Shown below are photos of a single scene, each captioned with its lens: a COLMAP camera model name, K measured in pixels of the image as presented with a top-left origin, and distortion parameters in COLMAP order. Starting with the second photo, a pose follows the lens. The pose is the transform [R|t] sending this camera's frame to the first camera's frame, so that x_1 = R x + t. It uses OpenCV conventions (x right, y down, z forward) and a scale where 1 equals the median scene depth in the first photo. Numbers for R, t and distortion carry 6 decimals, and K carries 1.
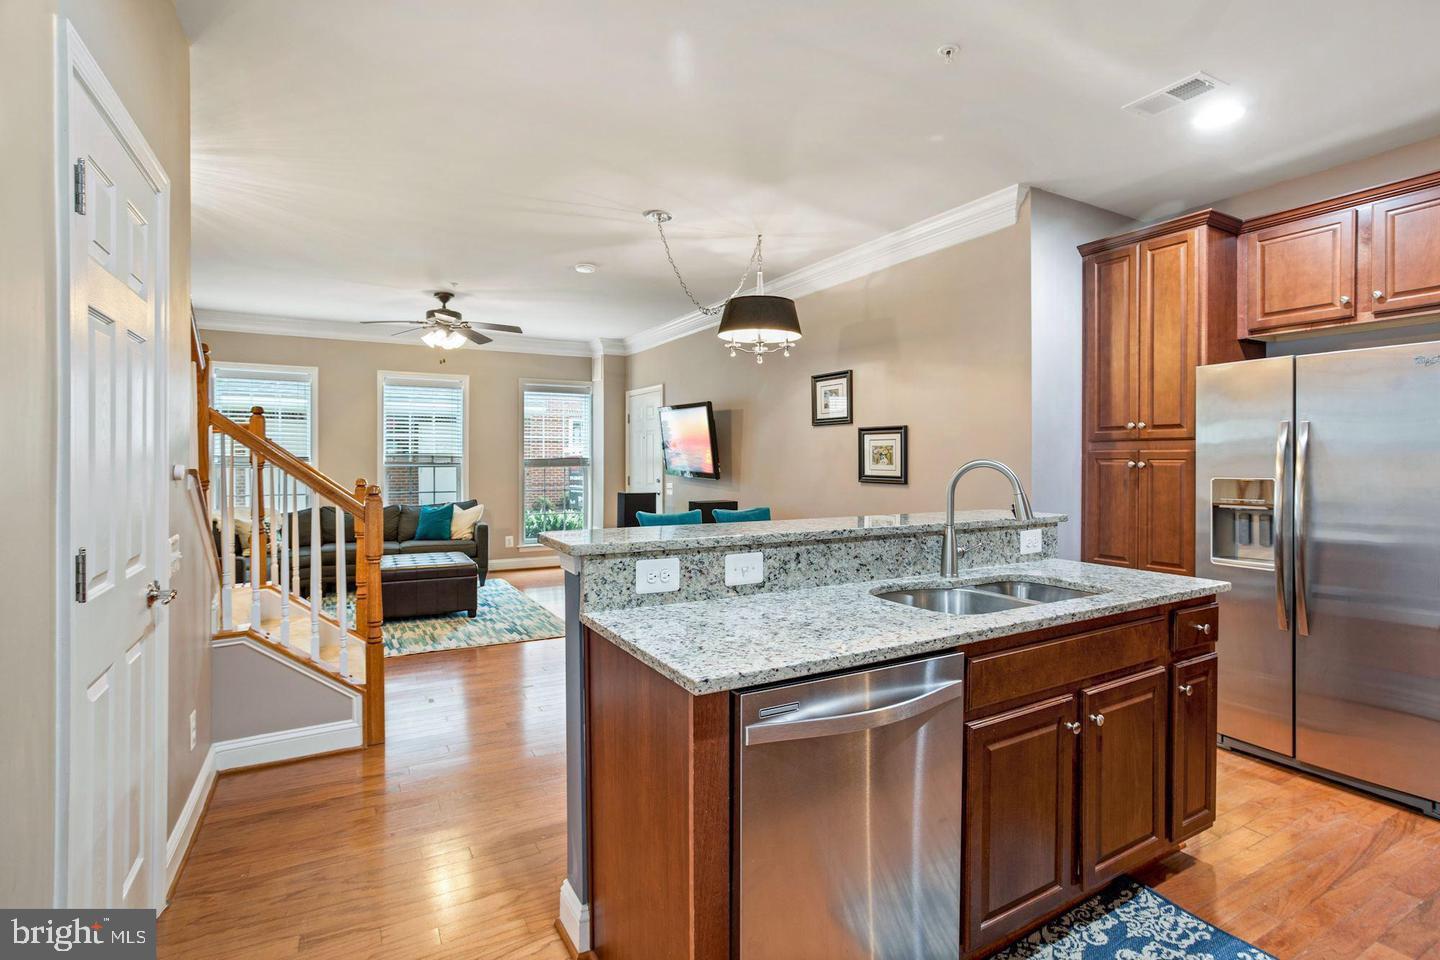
lens RADIAL K [[686.2, 0, 719.5], [0, 686.2, 459.5], [0, 0, 1]] dist [0.000039, -0.000018]
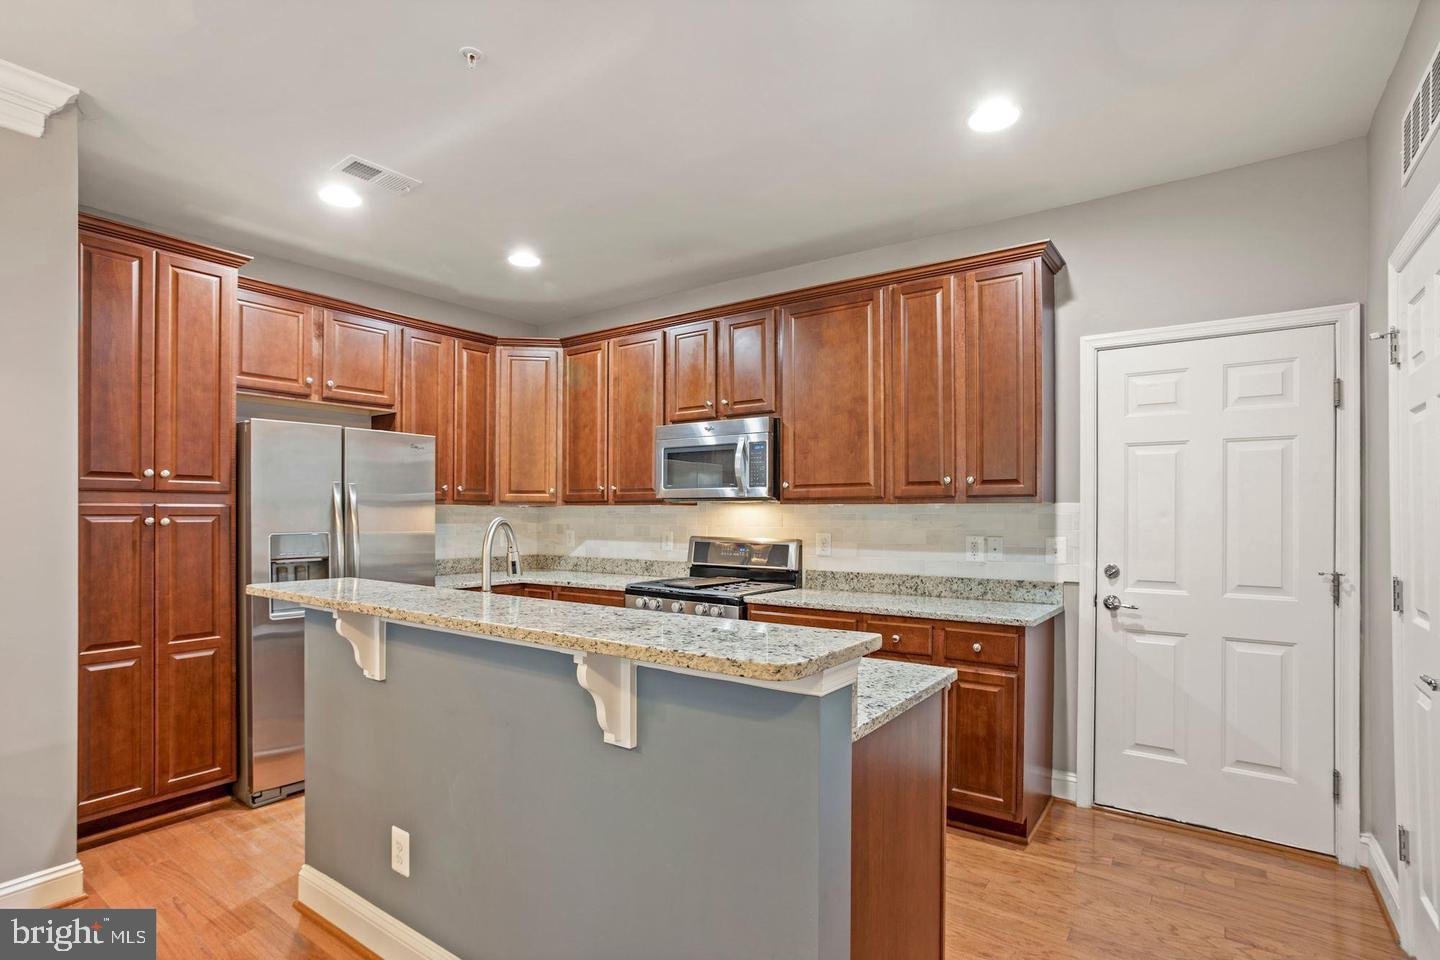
lens RADIAL K [[697.3, 0, 716.7], [0, 697.3, 507.9], [0, 0, 1]] dist [-0.000269, -0.000064]
pose [[-0.418572, 0.007504, 0.908153, -0.460287], [0.001529, 0.999970, -0.007558, -0.001546], [-0.908182, -0.001775, -0.418571, 0.826893]]
